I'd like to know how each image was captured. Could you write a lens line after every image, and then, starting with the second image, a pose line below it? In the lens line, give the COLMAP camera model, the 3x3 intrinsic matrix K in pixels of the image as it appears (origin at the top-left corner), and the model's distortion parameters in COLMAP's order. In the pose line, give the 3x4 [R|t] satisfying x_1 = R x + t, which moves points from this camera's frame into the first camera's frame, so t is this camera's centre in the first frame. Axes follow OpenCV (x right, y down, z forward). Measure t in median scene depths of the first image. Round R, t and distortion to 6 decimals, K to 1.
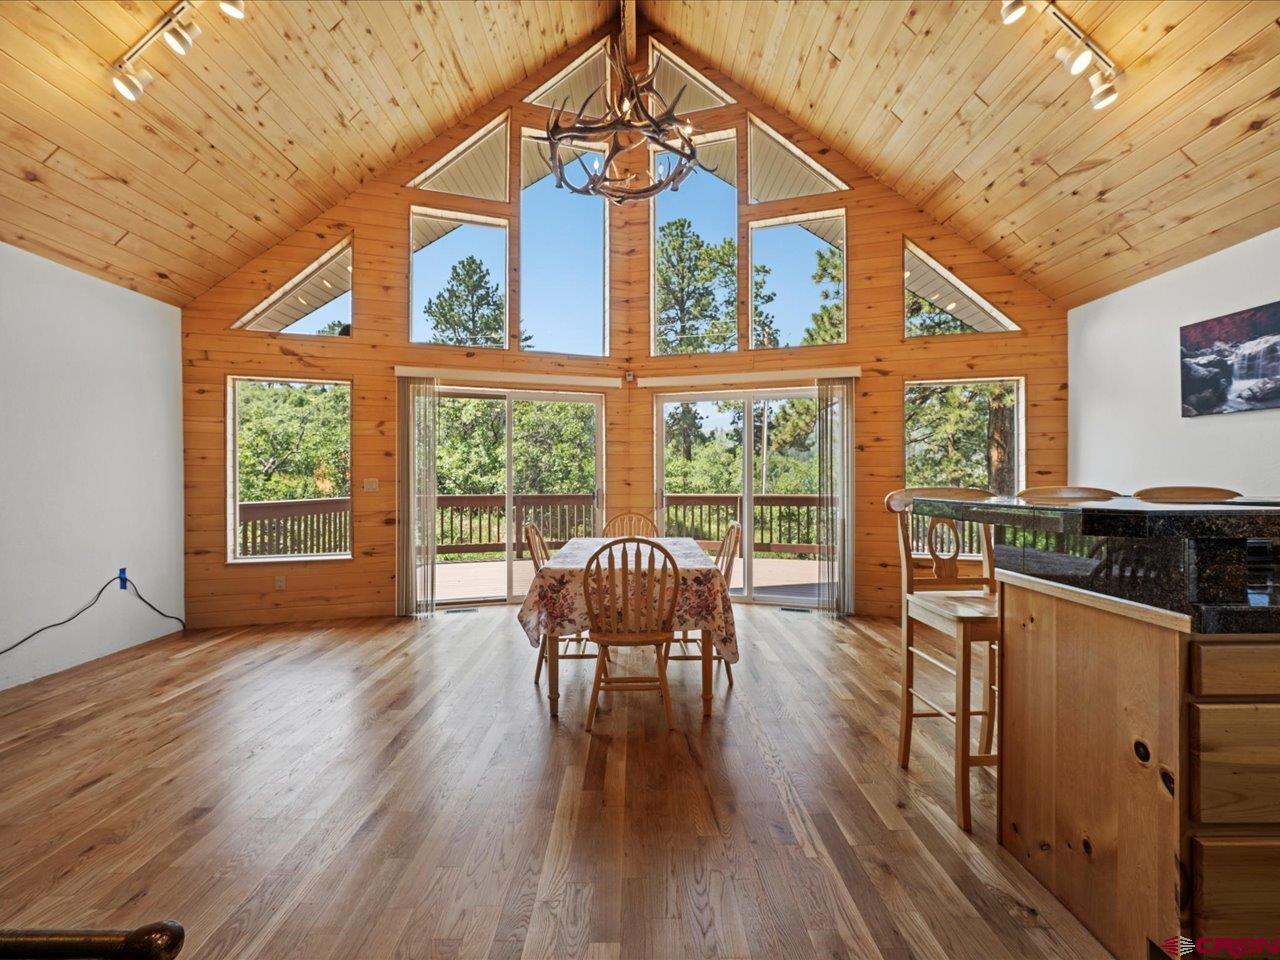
lens RADIAL K [[558.0, 0, 639.2], [0, 558.0, 475.1], [0, 0, 1]] dist [-0.024668, 0.007796]
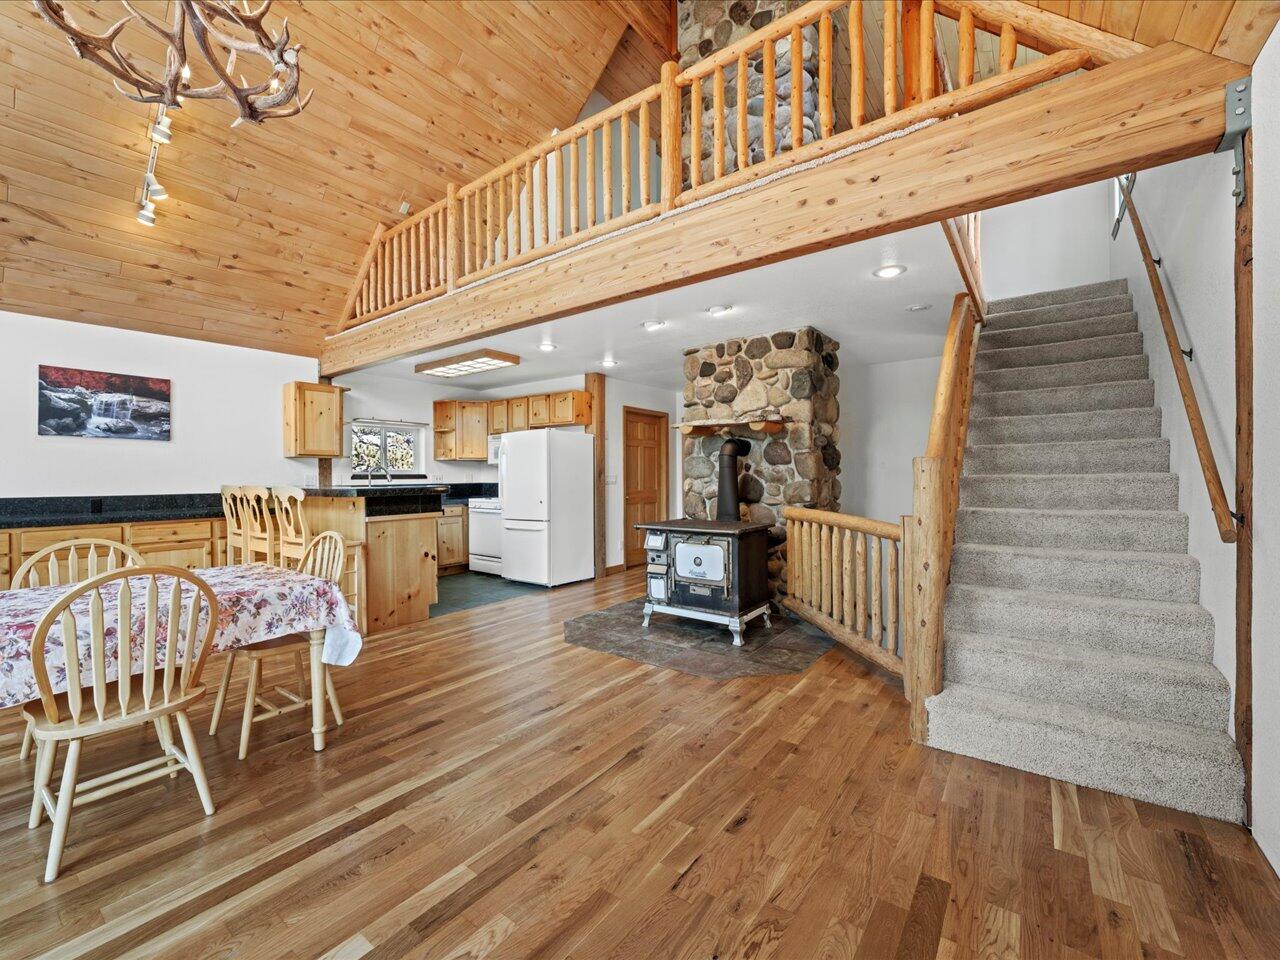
lens RADIAL K [[535.4, 0, 640.0], [0, 535.4, 480.0], [0, 0, 1]] dist [-0.023422, 0.007790]
pose [[-0.796042, 0.001835, 0.605239, -0.647717], [0.005351, 0.999978, 0.004006, 0.002751], [-0.605218, 0.006427, -0.796034, 0.826382]]
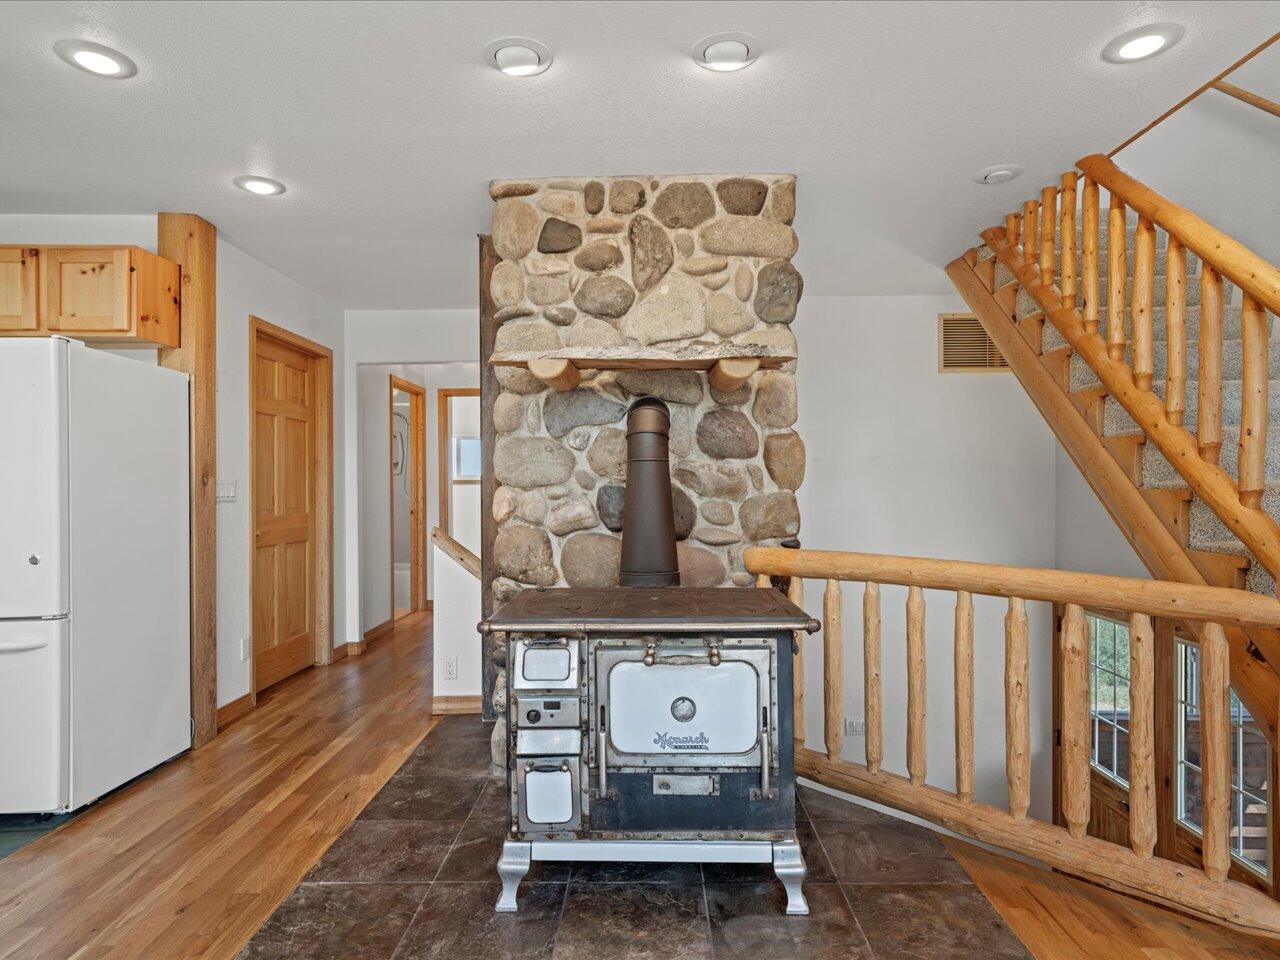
lens RADIAL K [[749.9, 0, 643.7], [0, 749.9, 485.1], [0, 0, 1]] dist [0.004483, 0.002561]
pose [[-0.999821, 0.005018, 0.018242, -0.188407], [0.005036, 0.999987, 0.000974, 0.001886], [-0.018237, 0.001066, -0.999833, 0.540786]]
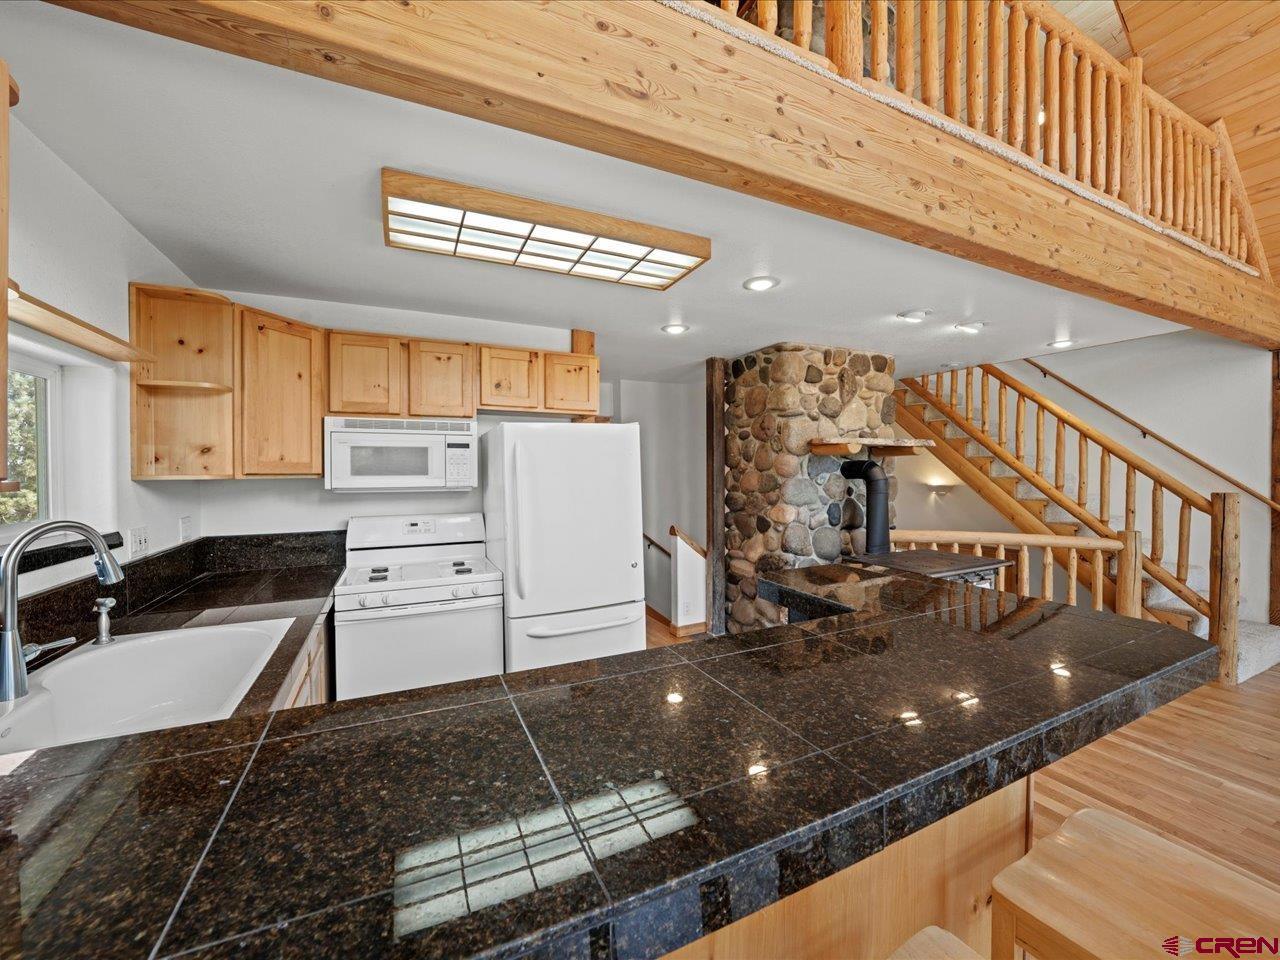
lens RADIAL K [[501.7, 0, 640.0], [0, 501.7, 480.0], [0, 0, 1]] dist [-0.026796, 0.005891]
pose [[-0.907300, 0.014794, -0.420223, 0.521786], [0.008953, 0.999834, 0.015869, -0.053813], [0.420388, 0.010636, -0.907282, 0.529980]]
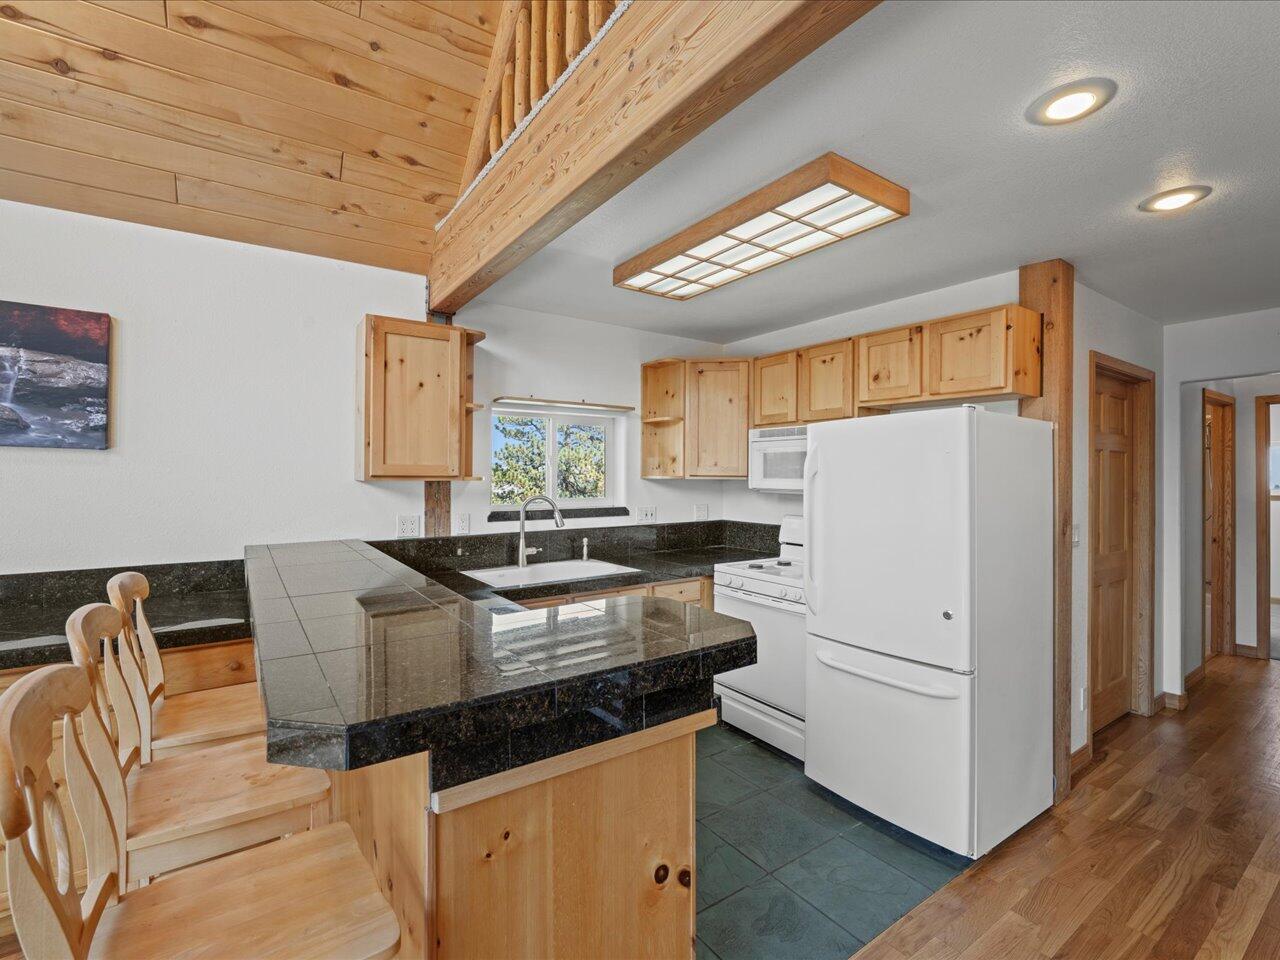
lens RADIAL K [[589.3, 0, 643.4], [0, 589.3, 473.7], [0, 0, 1]] dist [-0.005898, 0.000569]
pose [[-0.564073, -0.000136, 0.825725, 0.024846], [-0.005429, 0.999979, -0.003544, -0.054890], [-0.825707, -0.006482, -0.564062, 0.456403]]
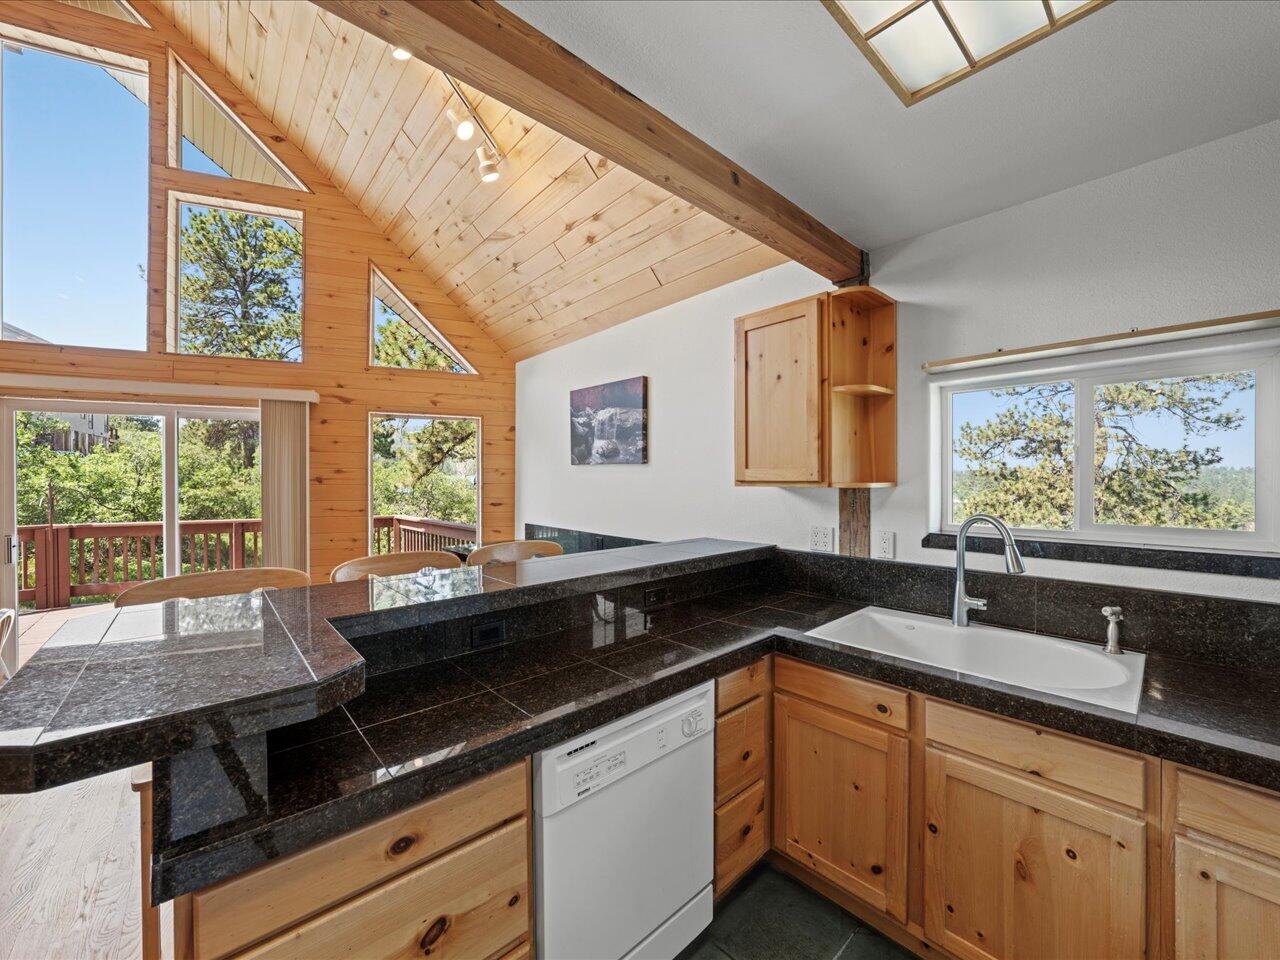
lens RADIAL K [[501.7, 0, 640.0], [0, 501.7, 480.0], [0, 0, 1]] dist [-0.026796, 0.005891]
pose [[0.749165, -0.000882, 0.662383, 0.264826], [-0.002246, 0.999990, 0.003872, -0.055865], [-0.662380, -0.004388, 0.749155, 0.042991]]
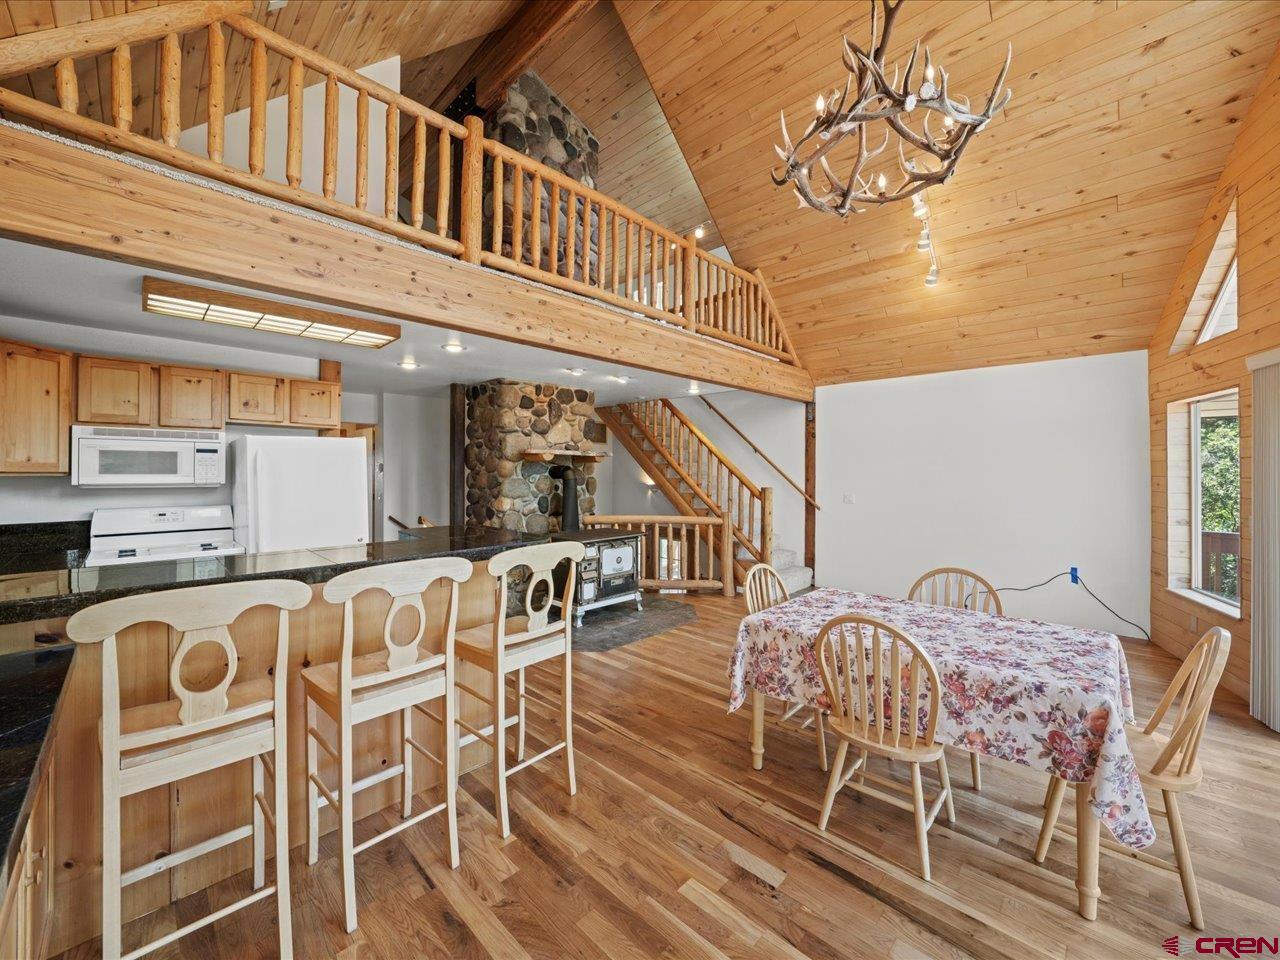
lens RADIAL K [[505.2, 0, 647.1], [0, 505.2, 474.3], [0, 0, 1]] dist [-0.032085, 0.007675]
pose [[-0.699865, 0.003691, -0.714265, 0.536143], [0.001590, 0.999992, 0.003609, -0.053391], [0.714273, 0.001391, -0.699866, 0.900812]]
